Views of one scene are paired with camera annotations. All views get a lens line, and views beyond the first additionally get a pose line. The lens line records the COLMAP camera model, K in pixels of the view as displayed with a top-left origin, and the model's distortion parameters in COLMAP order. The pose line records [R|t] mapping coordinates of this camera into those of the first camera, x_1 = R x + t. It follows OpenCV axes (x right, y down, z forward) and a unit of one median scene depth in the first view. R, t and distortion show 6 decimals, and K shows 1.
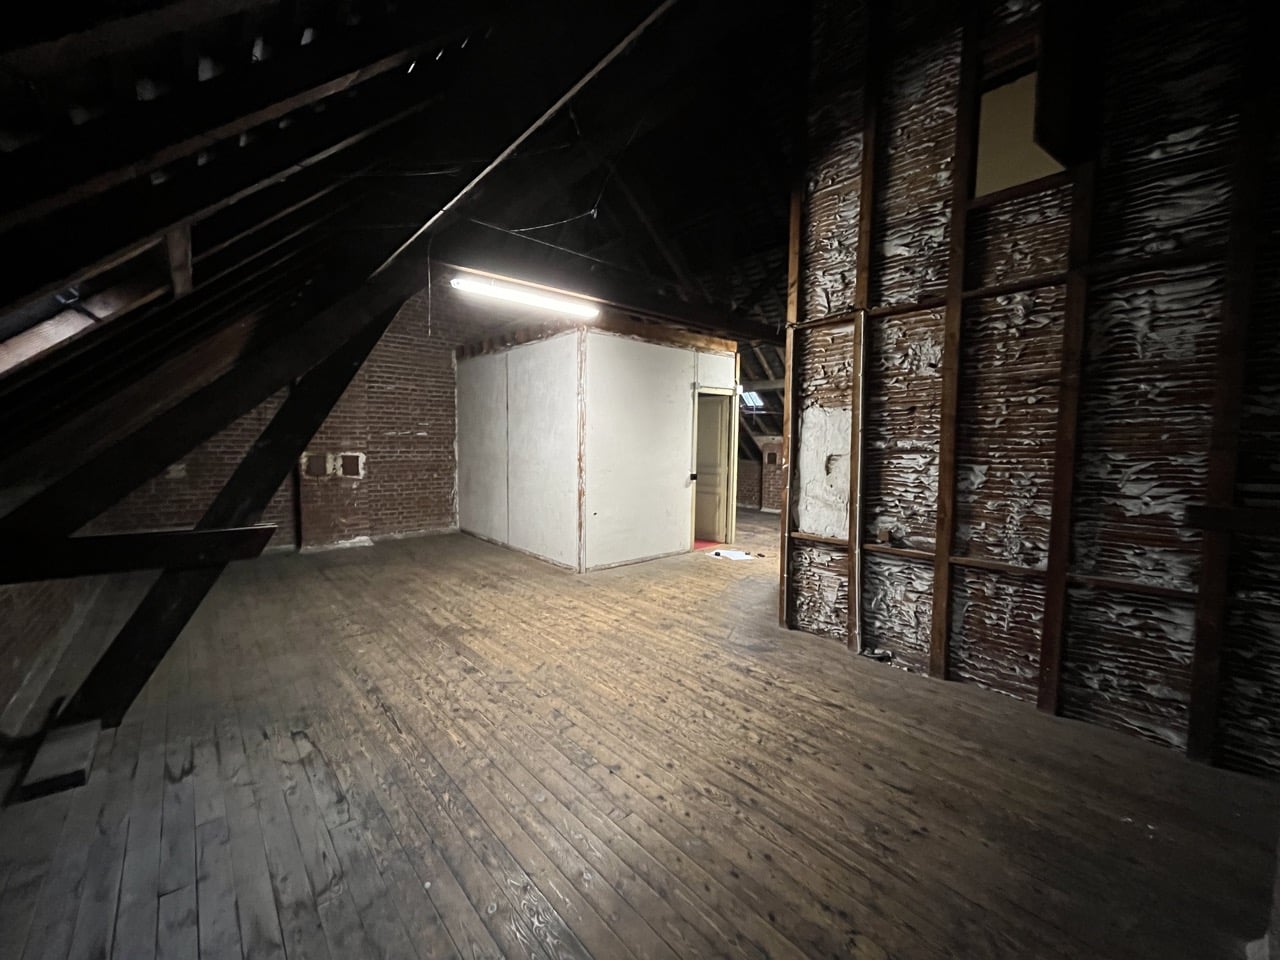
lens RADIAL K [[514.3, 0, 638.2], [0, 514.3, 478.3], [0, 0, 1]] dist [0.000405, -0.000102]
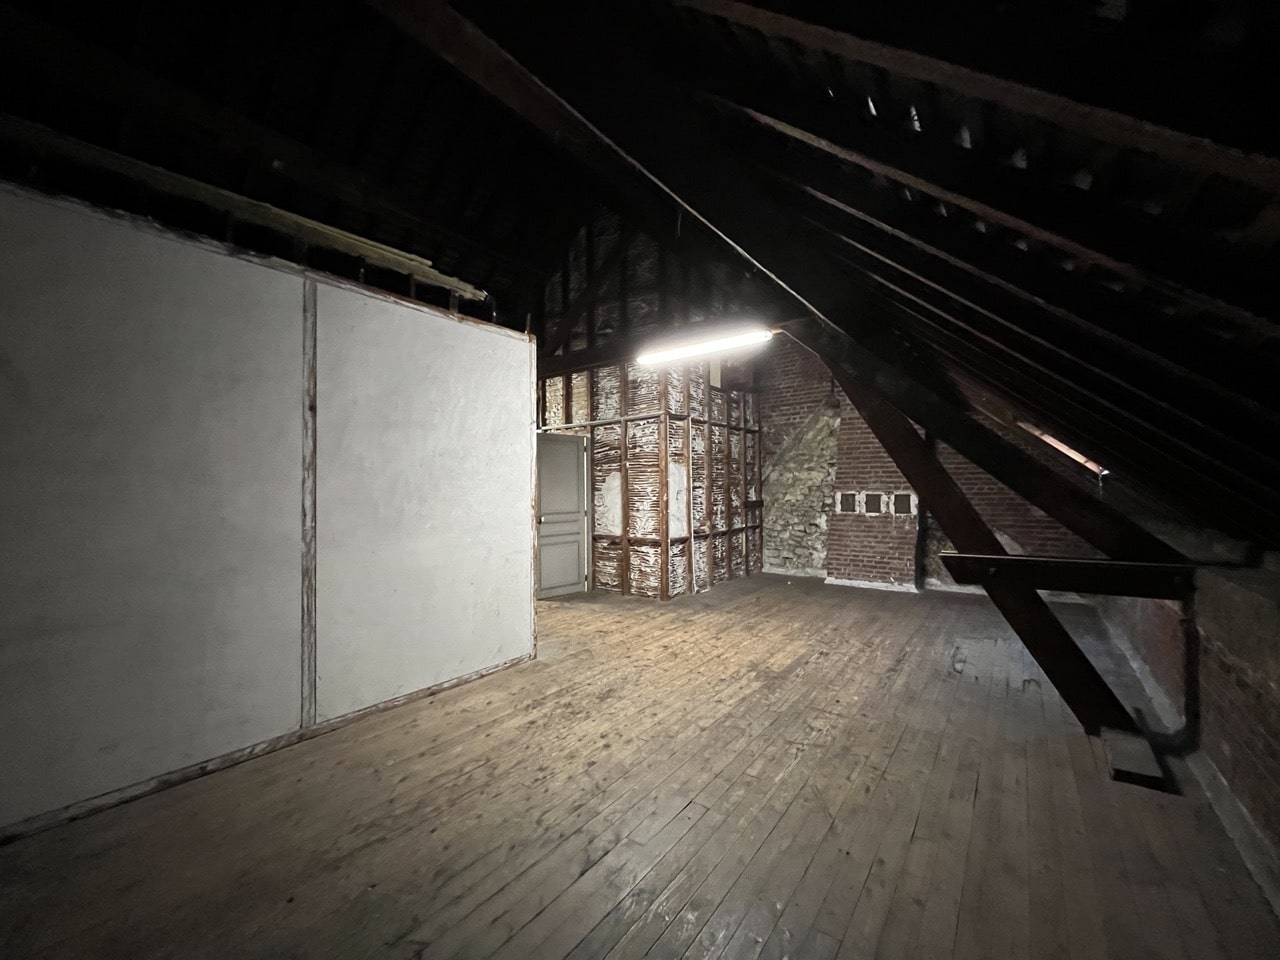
lens RADIAL K [[514.3, 0, 638.3], [0, 514.3, 478.7], [0, 0, 1]] dist [0.000405, -0.000102]
pose [[-0.209347, 0.016583, 0.977701, -1.236963], [0.079341, 0.996848, 0.000081, -0.090293], [-0.974617, 0.077588, -0.210002, 1.387347]]
